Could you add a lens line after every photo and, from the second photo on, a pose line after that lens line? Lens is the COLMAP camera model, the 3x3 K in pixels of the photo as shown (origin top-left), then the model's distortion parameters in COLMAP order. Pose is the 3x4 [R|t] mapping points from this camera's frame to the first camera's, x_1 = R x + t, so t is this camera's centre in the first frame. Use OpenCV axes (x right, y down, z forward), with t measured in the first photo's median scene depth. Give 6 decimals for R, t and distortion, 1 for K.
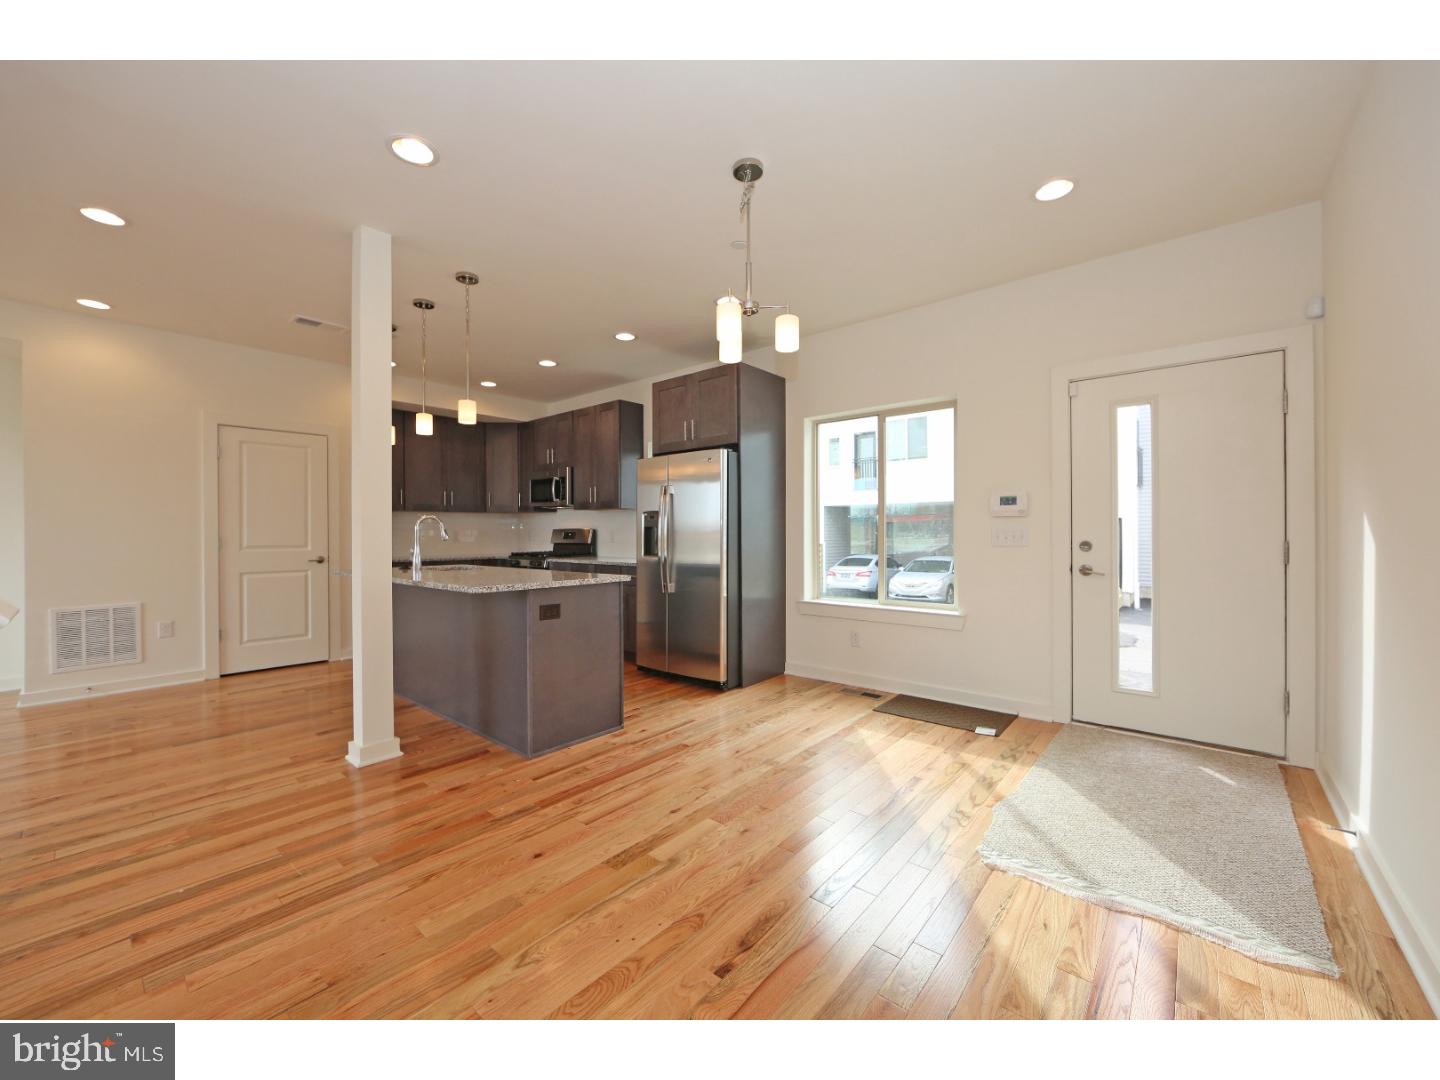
lens RADIAL K [[569.9, 0, 728.0], [0, 569.9, 534.7], [0, 0, 1]] dist [-0.010386, 0.001129]
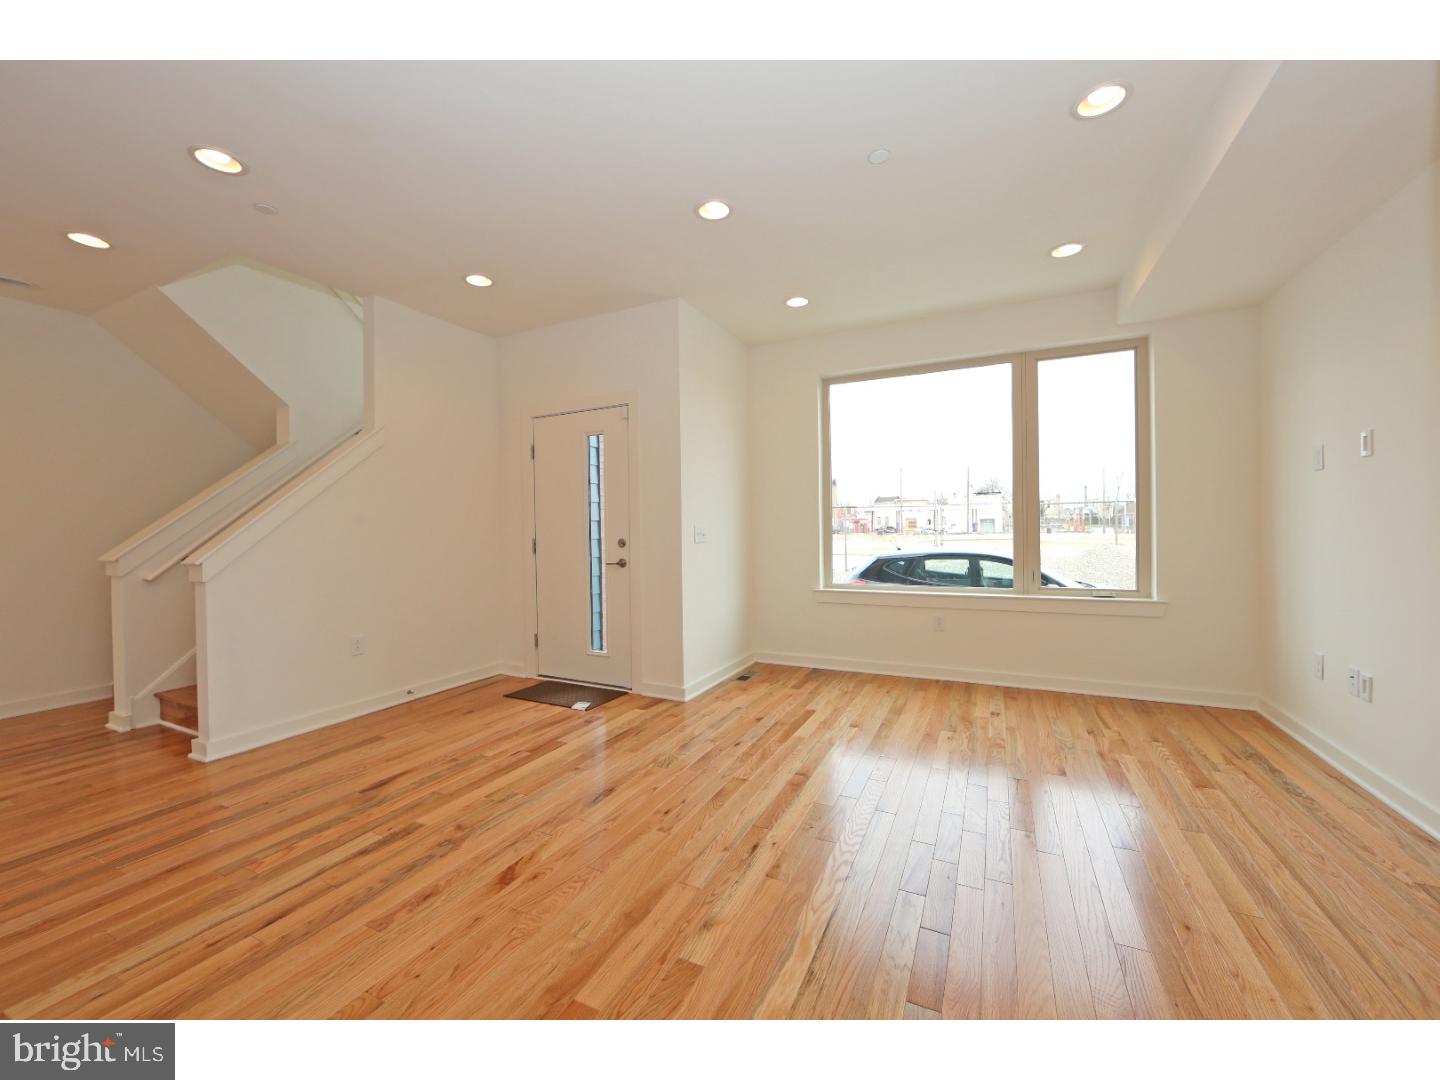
lens RADIAL K [[569.9, 0, 705.7], [0, 569.9, 531.6], [0, 0, 1]] dist [-0.010386, 0.001129]
pose [[-0.974463, 0.011168, -0.224268, -0.768485], [0.010204, 0.999933, 0.005458, 0.002429], [0.224314, 0.003030, -0.974512, 1.064024]]
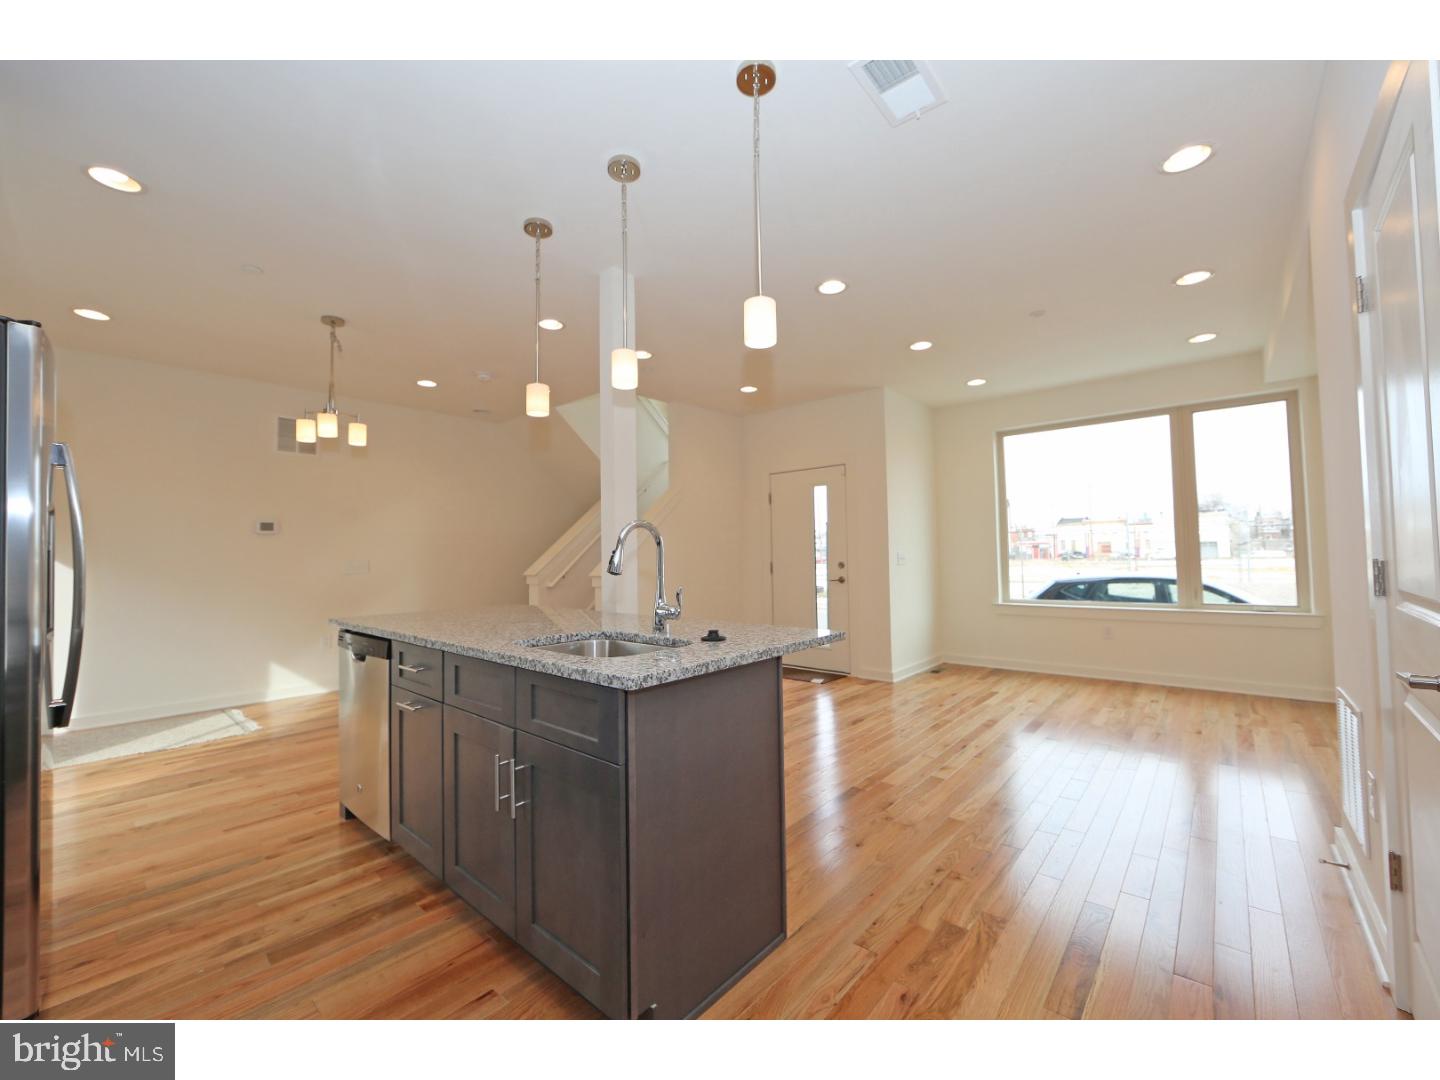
lens RADIAL K [[569.9, 0, 716.9], [0, 569.9, 532.7], [0, 0, 1]] dist [-0.010386, 0.001129]
pose [[-0.999570, 0.014476, 0.025506, -0.586856], [0.013409, 0.999049, -0.041496, 0.001376], [-0.026083, -0.041137, -0.998813, 1.432497]]
